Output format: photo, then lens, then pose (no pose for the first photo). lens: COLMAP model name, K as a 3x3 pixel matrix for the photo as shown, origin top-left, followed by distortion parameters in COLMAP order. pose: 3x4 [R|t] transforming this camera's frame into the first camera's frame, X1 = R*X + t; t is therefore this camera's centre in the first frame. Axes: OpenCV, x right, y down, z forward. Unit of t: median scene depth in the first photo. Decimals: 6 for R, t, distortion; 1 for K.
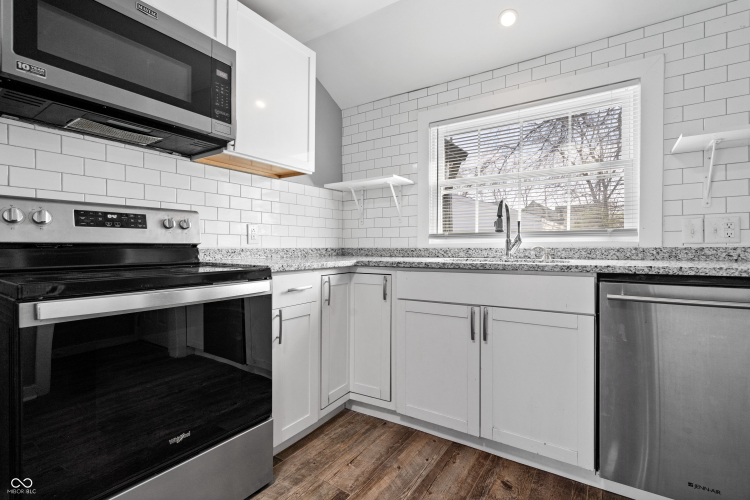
lens RADIAL K [[346.5, 0, 375.2], [0, 346.5, 249.0], [0, 0, 1]] dist [-0.002642, 0.000825]
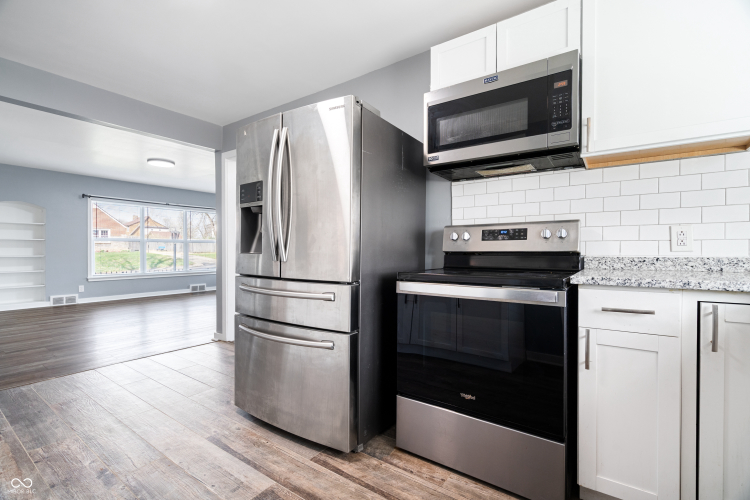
lens RADIAL K [[346.5, 0, 374.9], [0, 346.5, 251.2], [0, 0, 1]] dist [-0.002642, 0.000825]
pose [[-0.036752, -0.002198, -0.999322, 0.591381], [-0.008588, 0.999961, -0.001883, -0.011049], [0.999288, 0.008513, -0.036770, 0.505361]]
